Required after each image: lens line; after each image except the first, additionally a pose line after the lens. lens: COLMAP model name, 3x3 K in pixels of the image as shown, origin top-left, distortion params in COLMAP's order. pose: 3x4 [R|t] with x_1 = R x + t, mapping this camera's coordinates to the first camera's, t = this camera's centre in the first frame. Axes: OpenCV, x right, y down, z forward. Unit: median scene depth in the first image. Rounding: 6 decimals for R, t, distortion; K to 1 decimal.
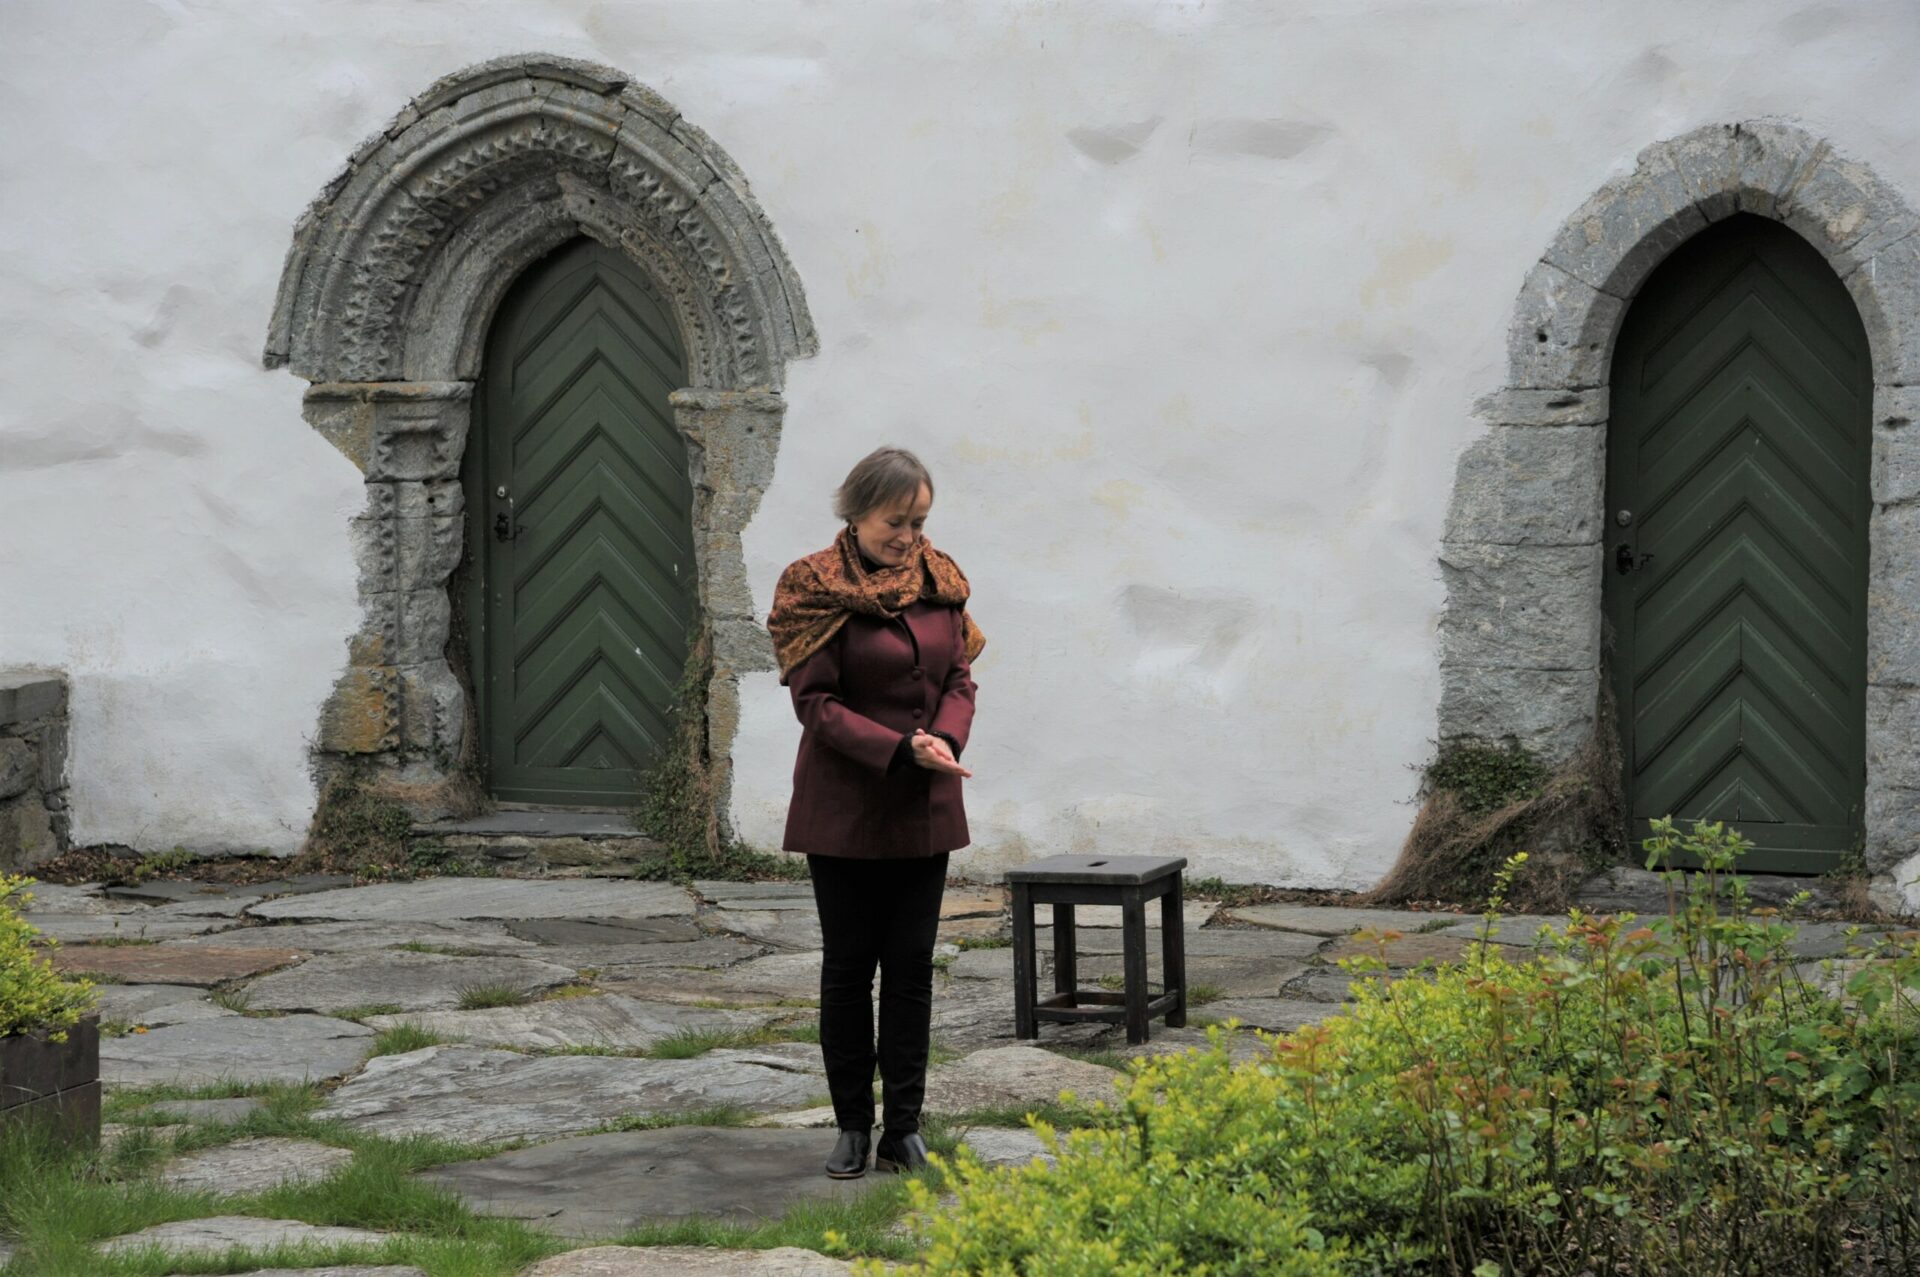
lens RADIAL K [[5108.6, 0, 970.7], [0, 5108.6, 664.5], [0, 0, 1]] dist [0.880852, 0.000000]
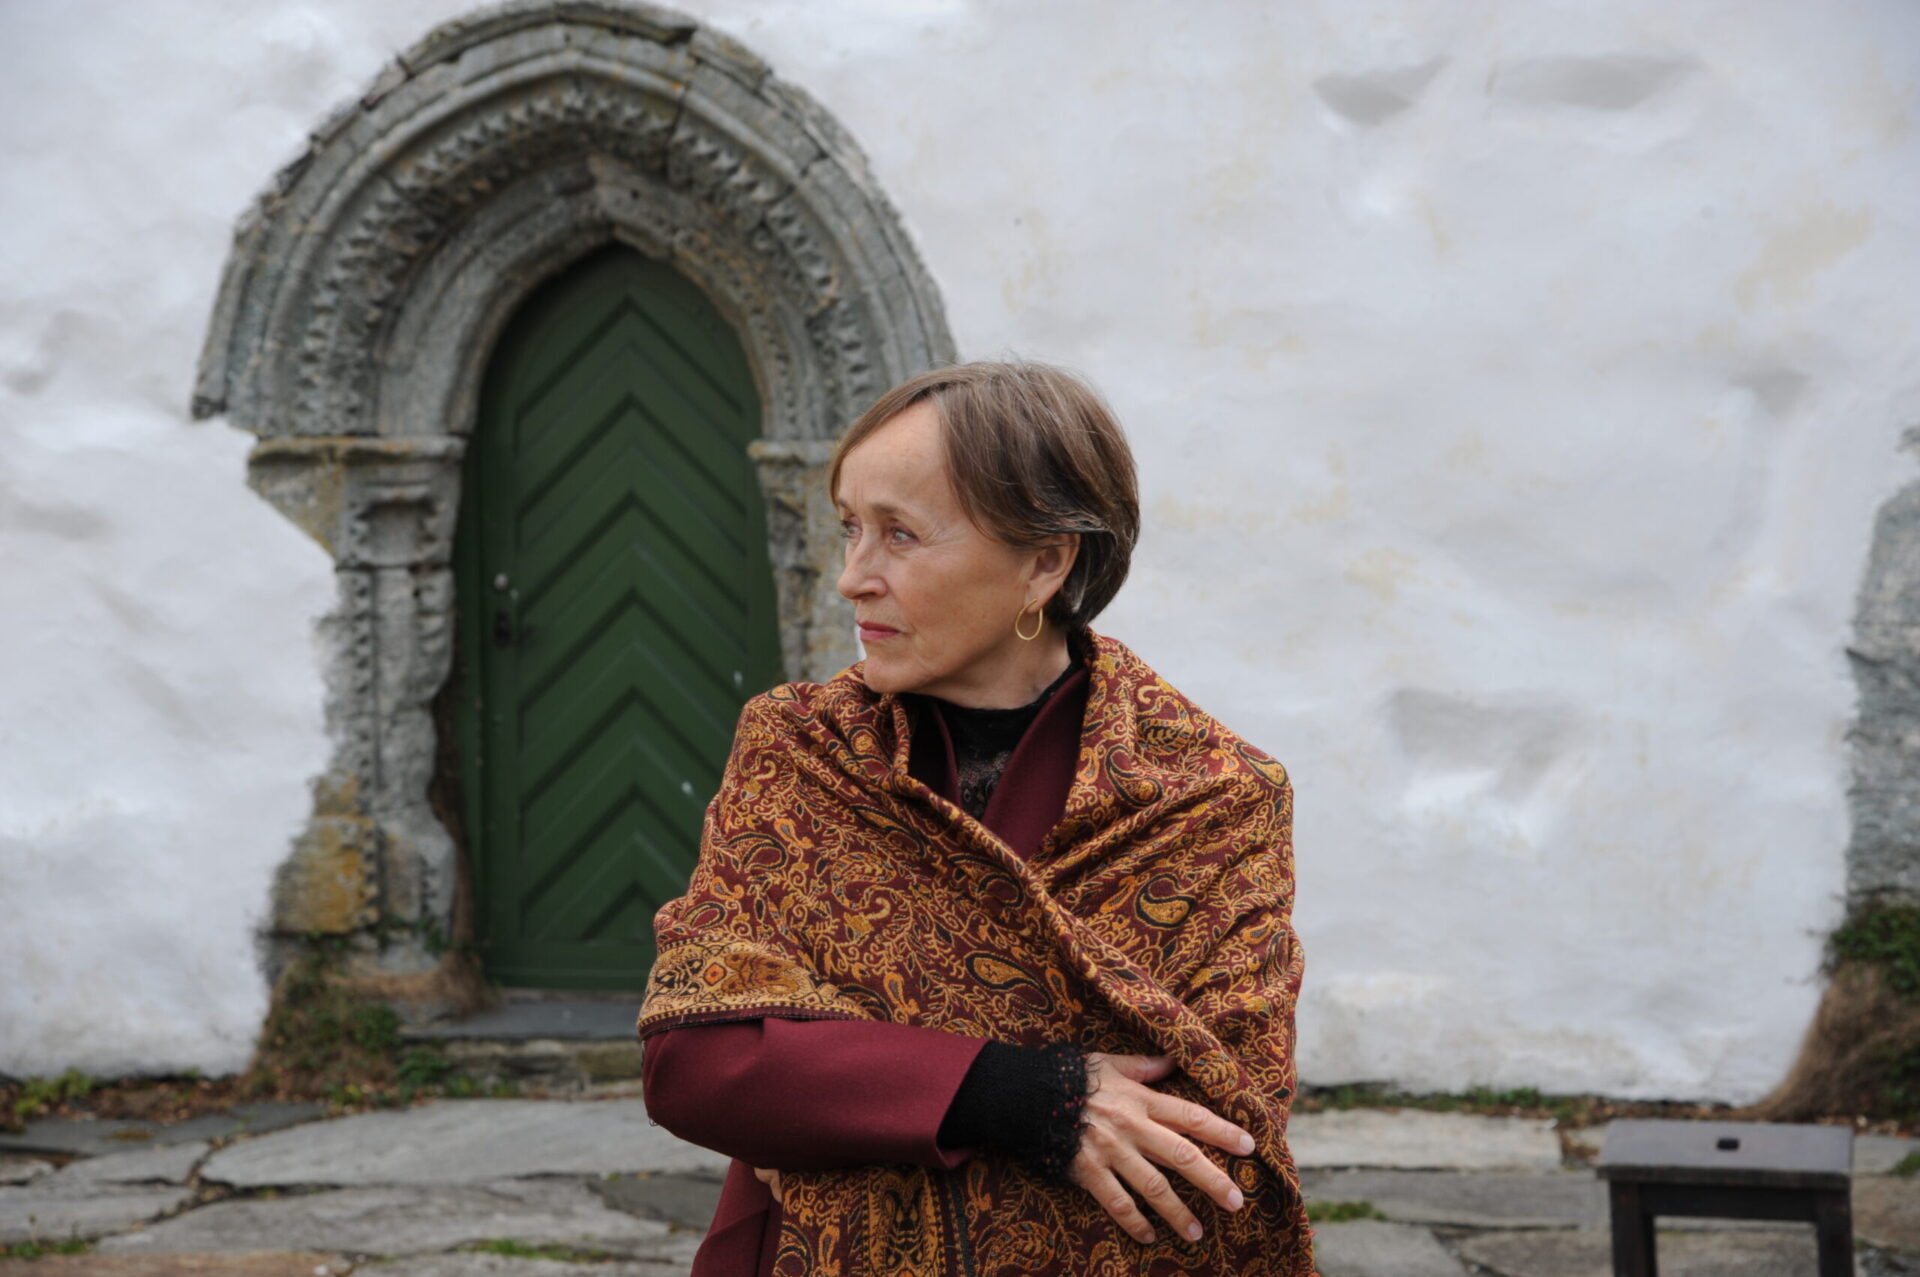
lens RADIAL K [[3873.1, 0, 981.3], [0, 3873.1, 662.4], [0, 0, 1]] dist [0.542787, 0.000000]
pose [[0.991232, -0.015263, 0.131251, -0.099256], [0.018338, 0.999584, -0.022252, -0.007668], [-0.130857, 0.024464, 0.991099, 0.427343]]
